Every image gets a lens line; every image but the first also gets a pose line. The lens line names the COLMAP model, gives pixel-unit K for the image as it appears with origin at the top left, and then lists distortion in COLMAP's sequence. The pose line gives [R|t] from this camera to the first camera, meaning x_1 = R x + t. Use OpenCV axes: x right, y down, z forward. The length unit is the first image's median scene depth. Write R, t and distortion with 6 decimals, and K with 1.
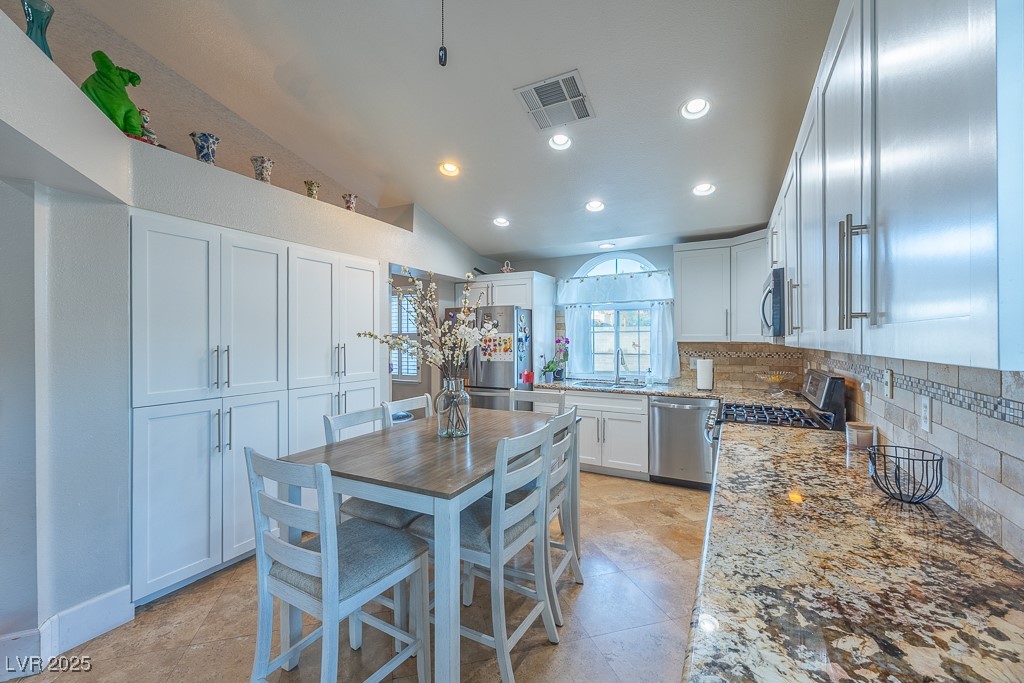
lens RADIAL K [[421.8, 0, 496.1], [0, 421.8, 335.9], [0, 0, 1]] dist [-0.001795, 0.000772]
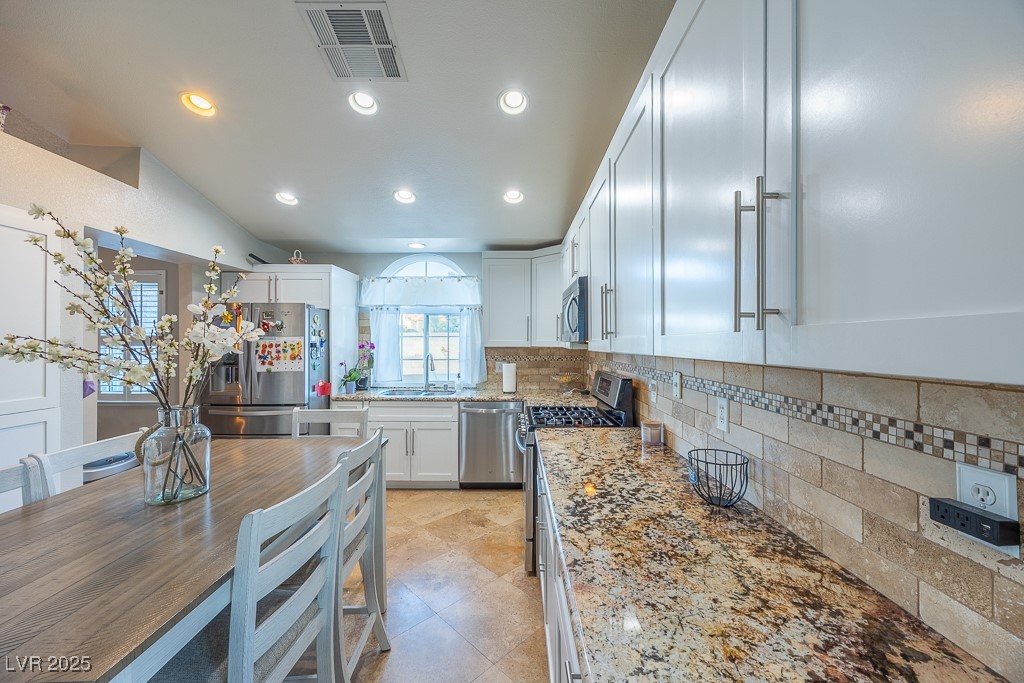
lens RADIAL K [[393.7, 0, 513.4], [0, 393.7, 340.8], [0, 0, 1]] dist [-0.000046, 0.000022]
pose [[0.874333, 0.004615, 0.485305, 0.038487], [-0.004014, 0.999989, -0.002277, 0.001985], [-0.485310, 0.000043, 0.874342, 0.192086]]
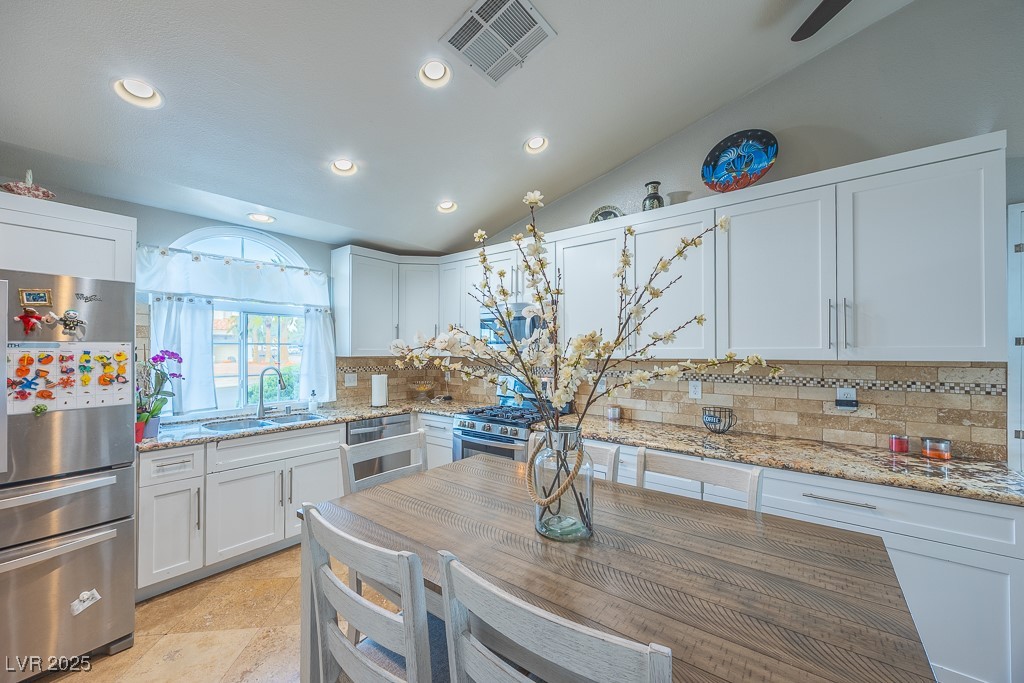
lens RADIAL K [[393.7, 0, 524.3], [0, 393.7, 348.7], [0, 0, 1]] dist [-0.000046, 0.000022]
pose [[0.148934, 0.007220, 0.988821, -0.477005], [-0.004001, 0.999970, -0.006698, 0.001897], [-0.988839, -0.002958, 0.148959, 0.757658]]
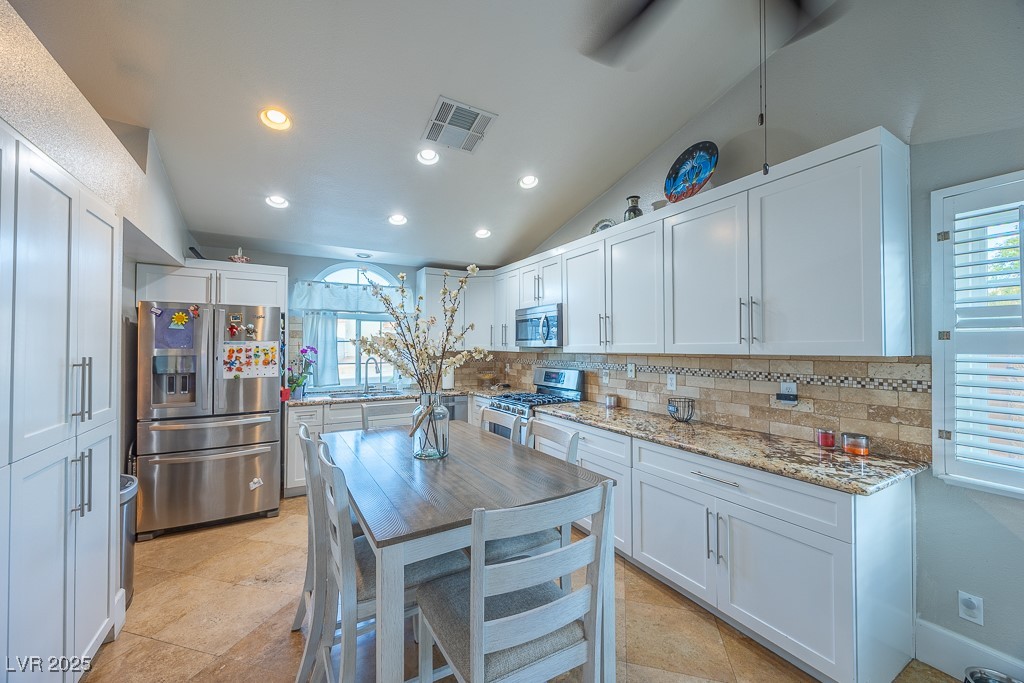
lens RADIAL K [[393.7, 0, 522.1], [0, 393.7, 342.3], [0, 0, 1]] dist [-0.000046, 0.000022]
pose [[0.497511, 0.012303, 0.867370, -0.566181], [-0.004315, 0.999922, -0.011708, 0.002751], [-0.867447, 0.002082, 0.497526, 0.324551]]
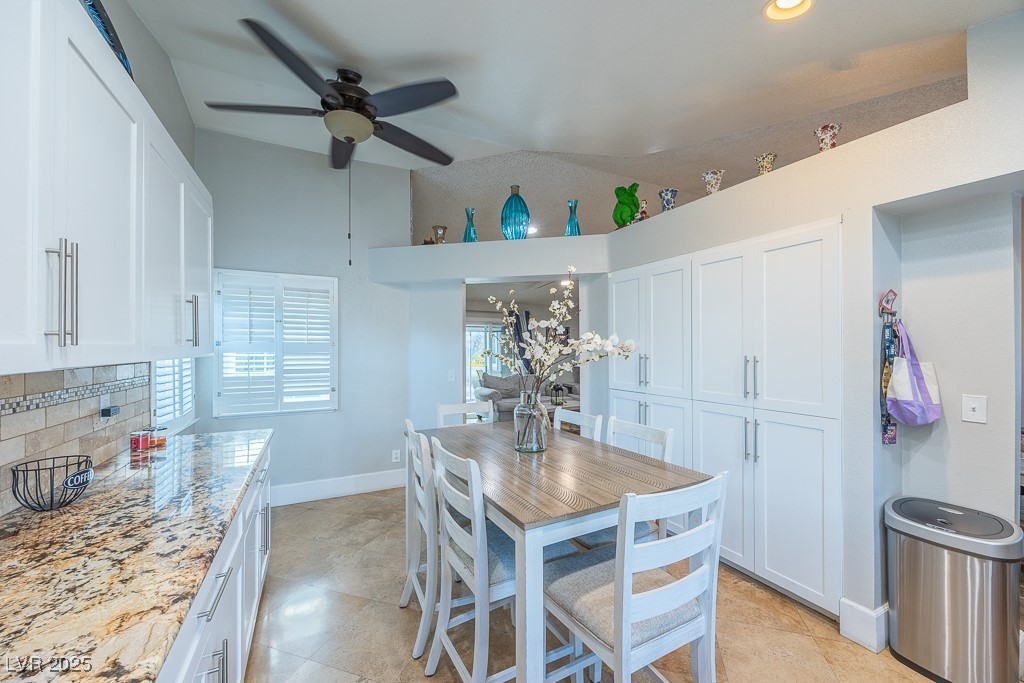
lens RADIAL K [[393.7, 0, 503.5], [0, 393.7, 351.2], [0, 0, 1]] dist [-0.000046, 0.000022]
pose [[-0.570728, 0.009352, -0.821086, 0.522897], [0.005698, 0.999956, 0.007429, 0.001228], [0.821120, -0.000439, -0.570756, 1.140266]]
